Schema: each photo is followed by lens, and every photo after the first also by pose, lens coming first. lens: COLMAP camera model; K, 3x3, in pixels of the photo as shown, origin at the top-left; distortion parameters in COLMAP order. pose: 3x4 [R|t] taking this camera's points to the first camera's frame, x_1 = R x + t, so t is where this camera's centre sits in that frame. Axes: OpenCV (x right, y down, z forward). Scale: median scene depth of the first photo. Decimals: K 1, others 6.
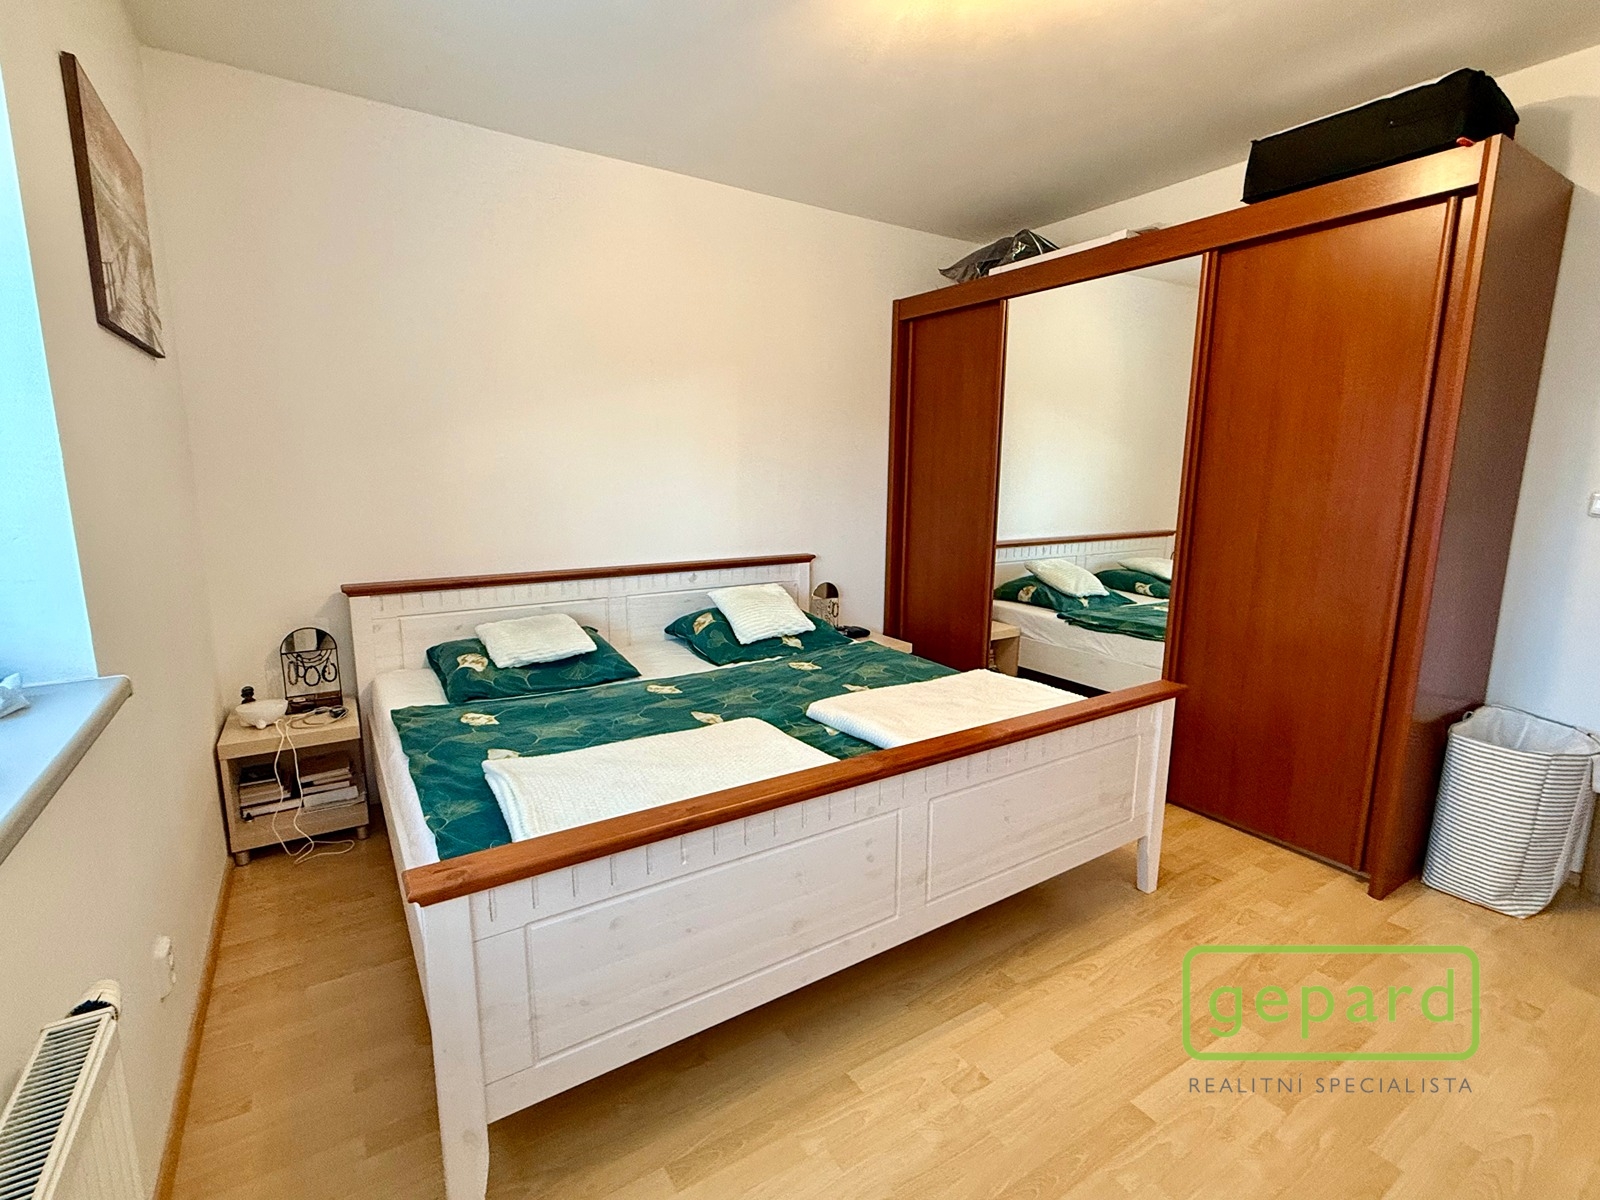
lens RADIAL K [[752.9, 0, 800.0], [0, 752.9, 600.0], [0, 0, 1]] dist [0.000507, -0.000024]
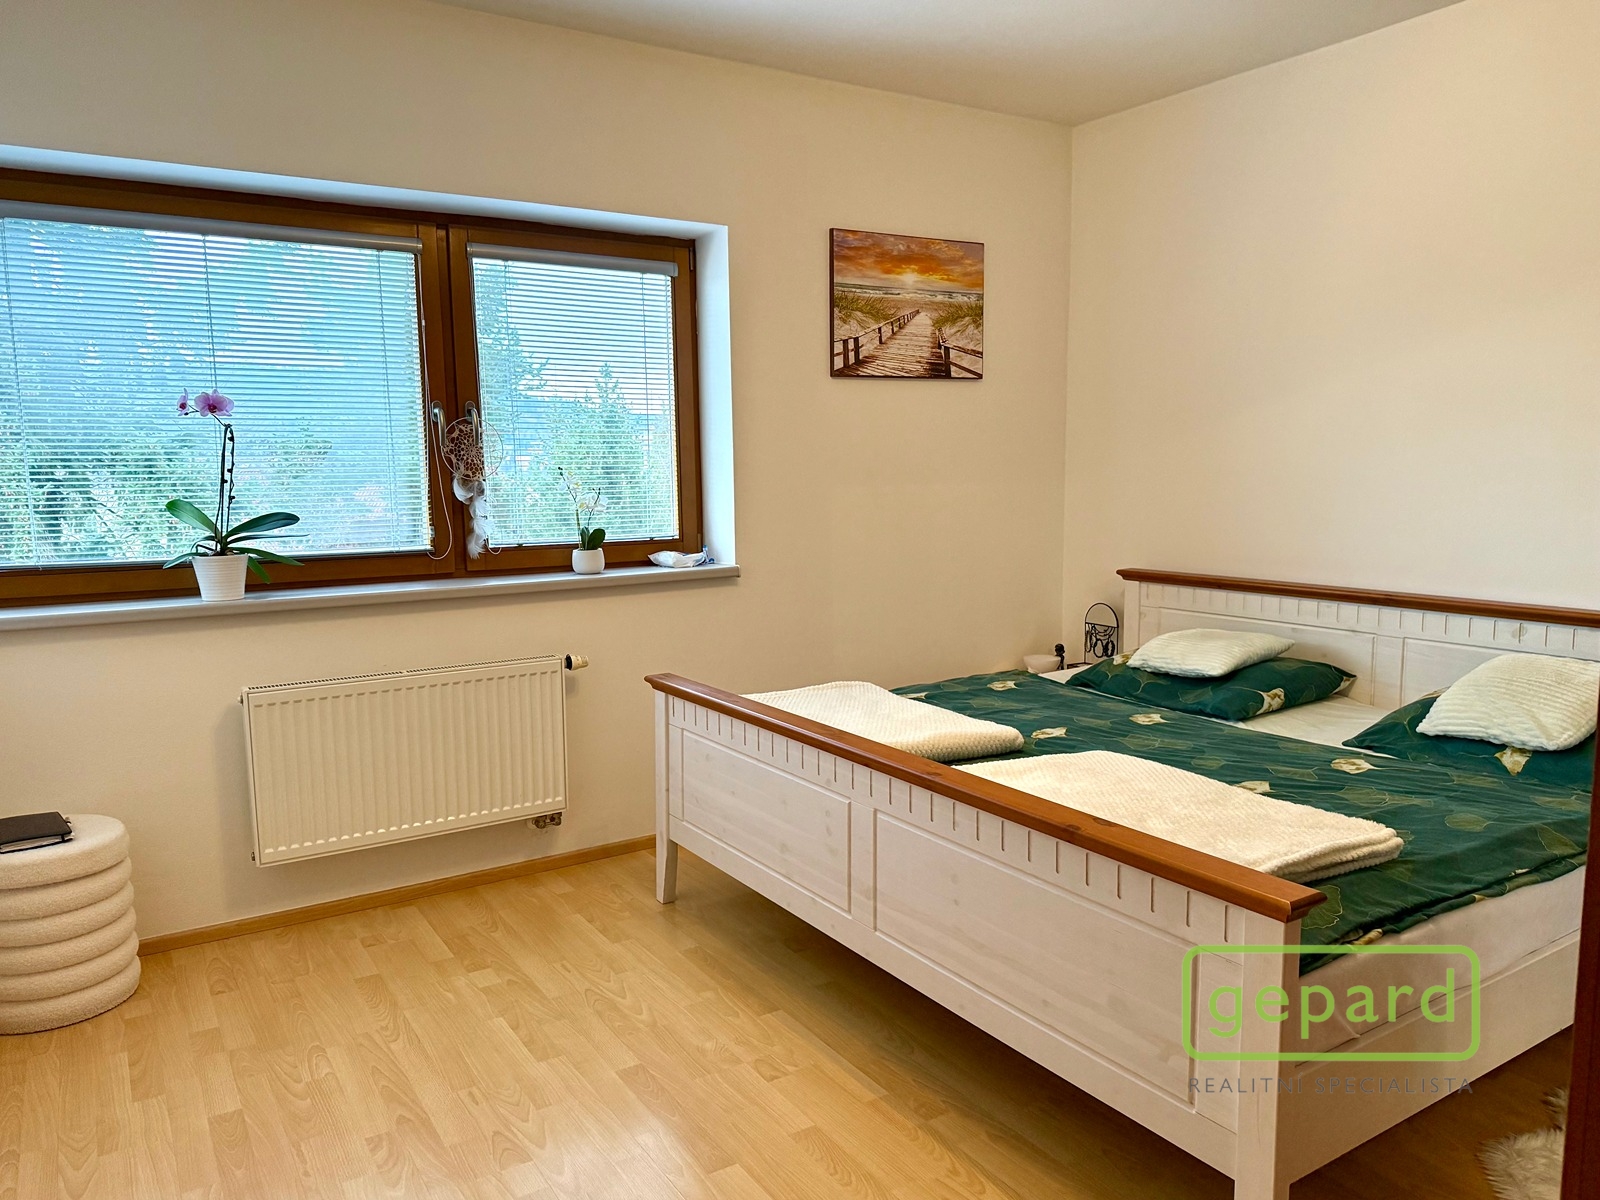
lens RADIAL K [[1133.6, 0, 800.0], [0, 1133.6, 600.0], [0, 0, 1]] dist [0.094072, -0.134515]
pose [[-0.000989, 0.113269, -0.993564, 1.252649], [-0.166078, 0.979748, 0.111860, -0.101670], [0.986112, 0.165120, 0.017843, 0.696402]]
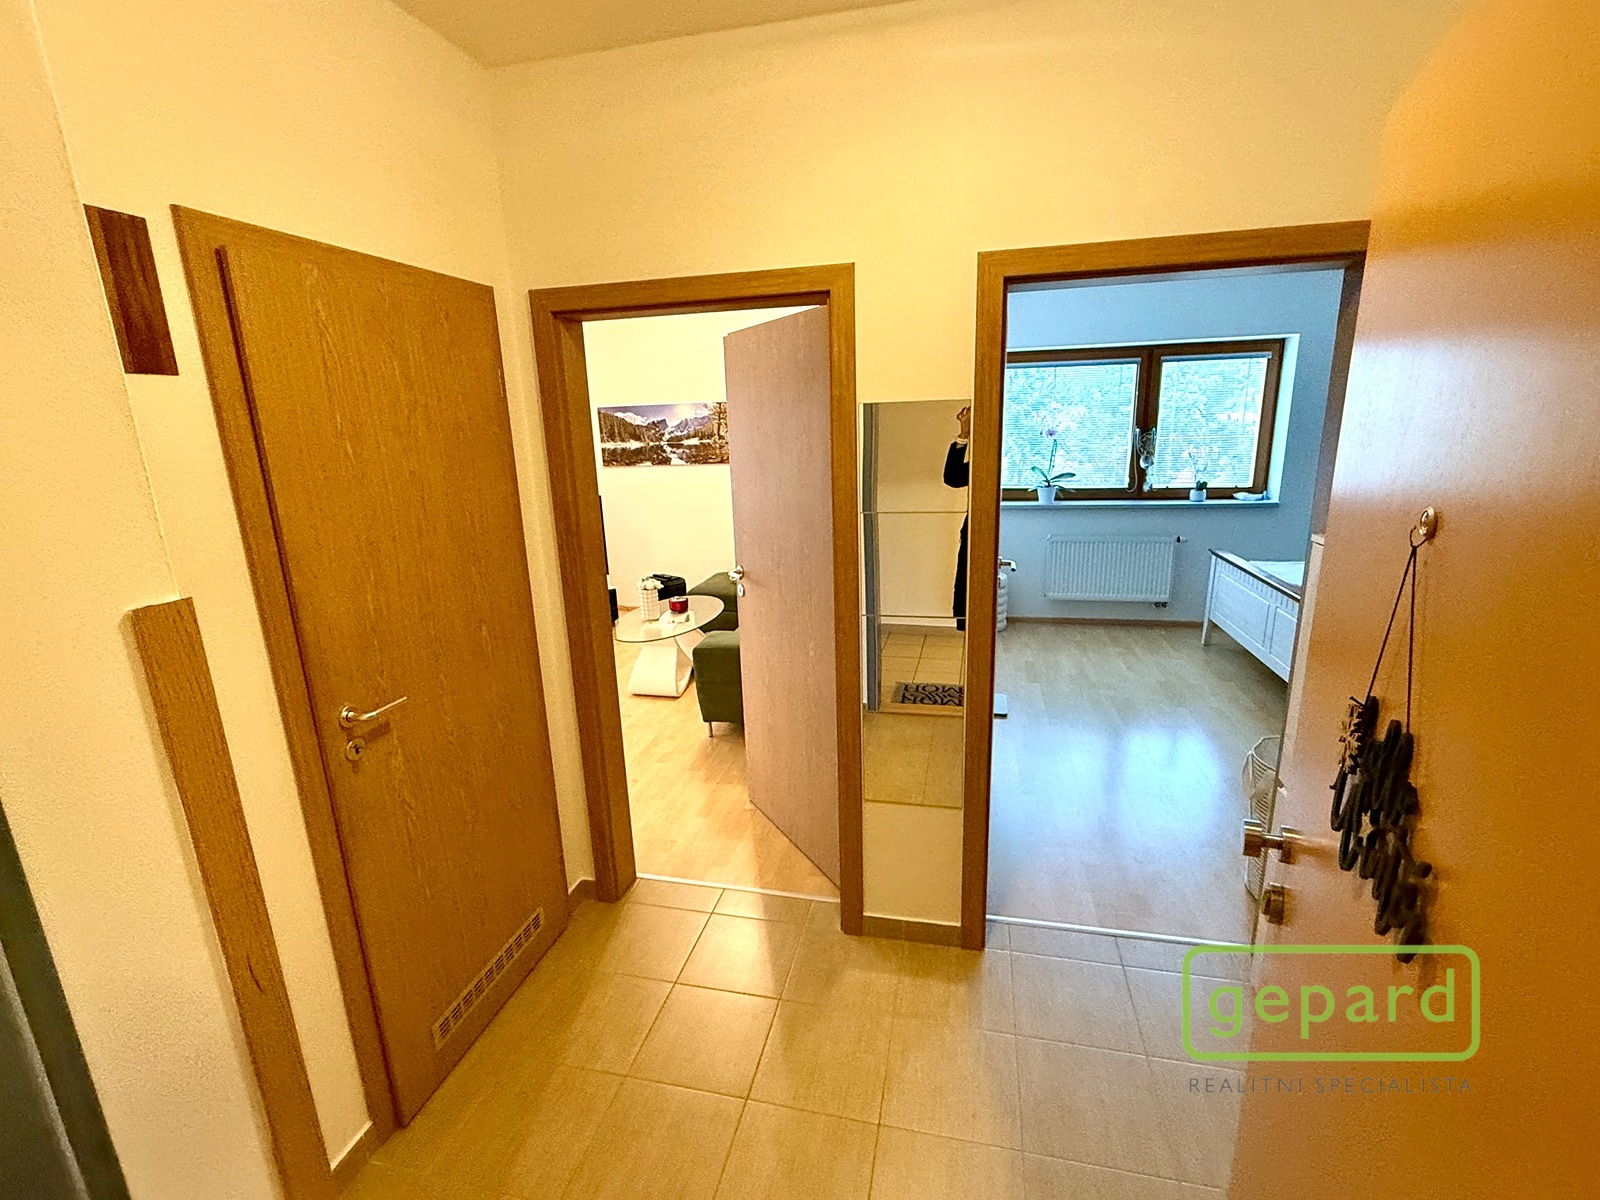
lens RADIAL K [[731.2, 0, 800.0], [0, 731.2, 600.0], [0, 0, 1]] dist [0.001614, 0.000097]
pose [[-0.709692, 0.183776, -0.680121, 2.255550], [-0.099059, 0.929757, 0.354597, -0.333172], [0.697513, 0.319027, -0.641636, 1.168804]]
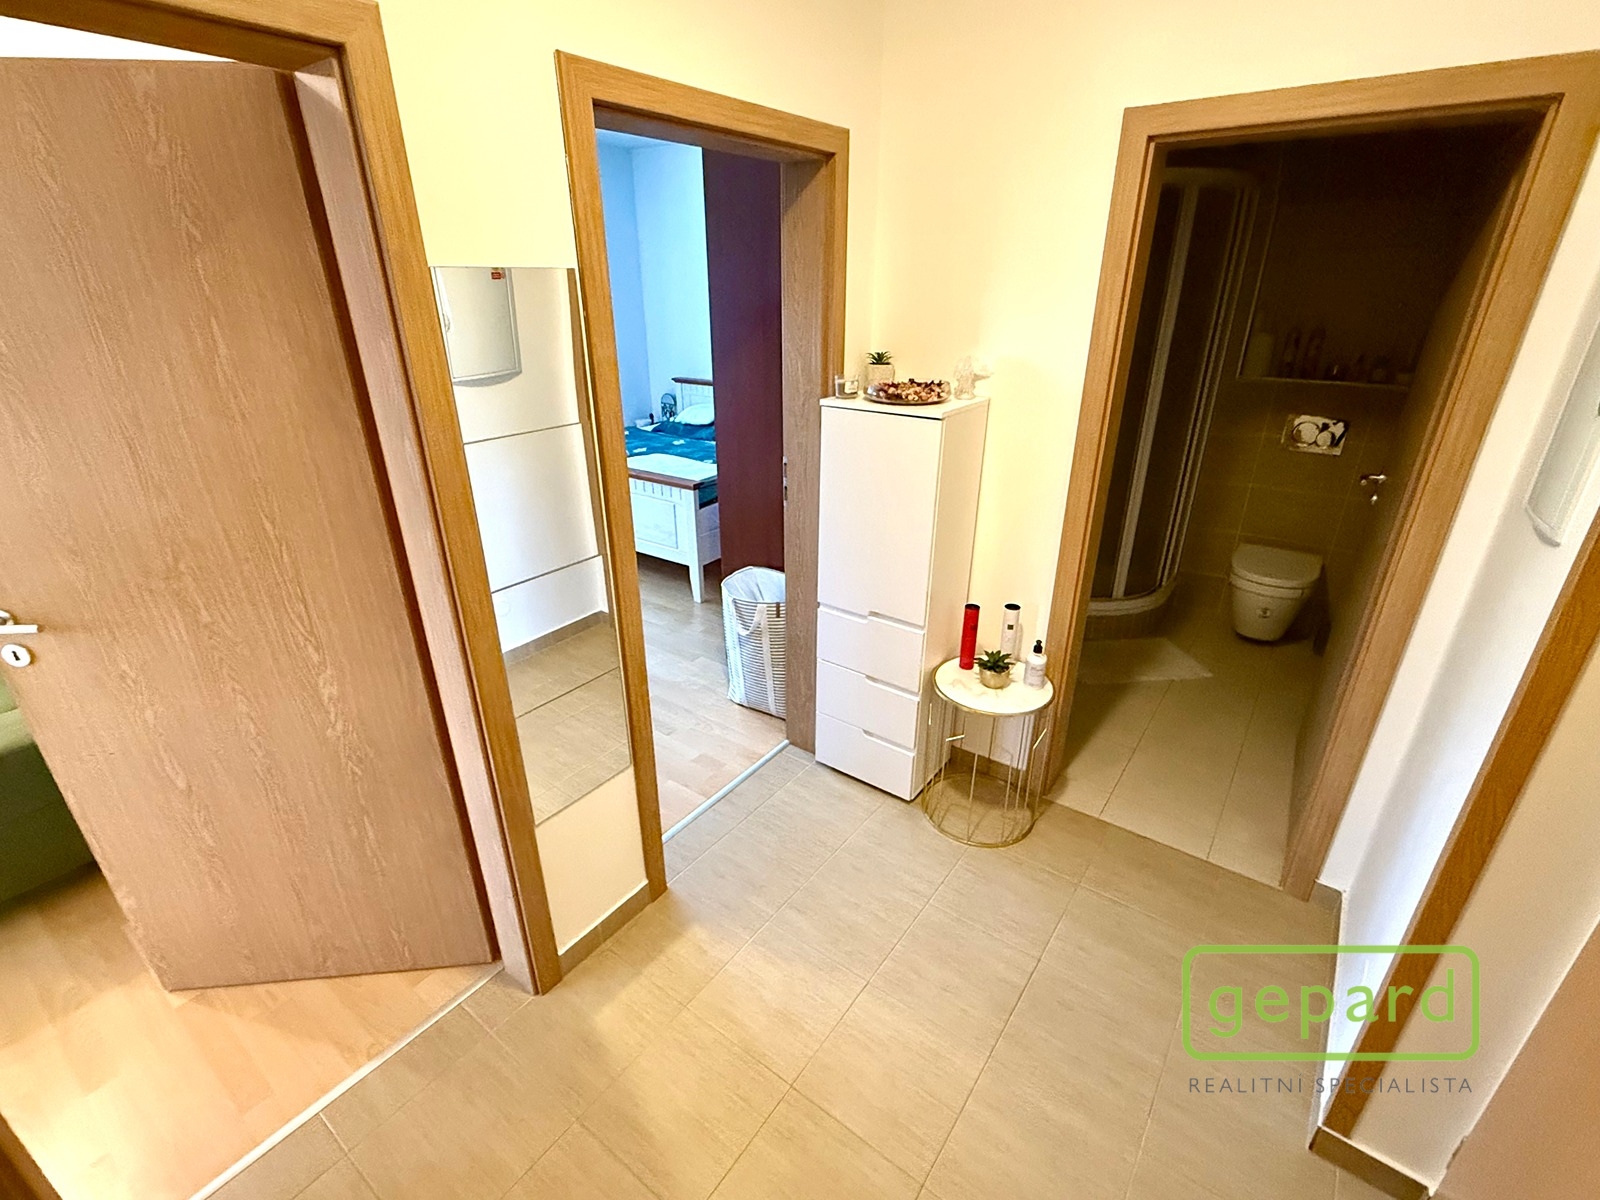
lens RADIAL K [[731.2, 0, 800.0], [0, 731.2, 600.0], [0, 0, 1]] dist [0.001614, 0.000097]
pose [[0.371300, 0.365120, -0.853712, 2.217802], [-0.161222, 0.930825, 0.327981, -0.234690], [0.914409, 0.015858, 0.404481, 0.587734]]
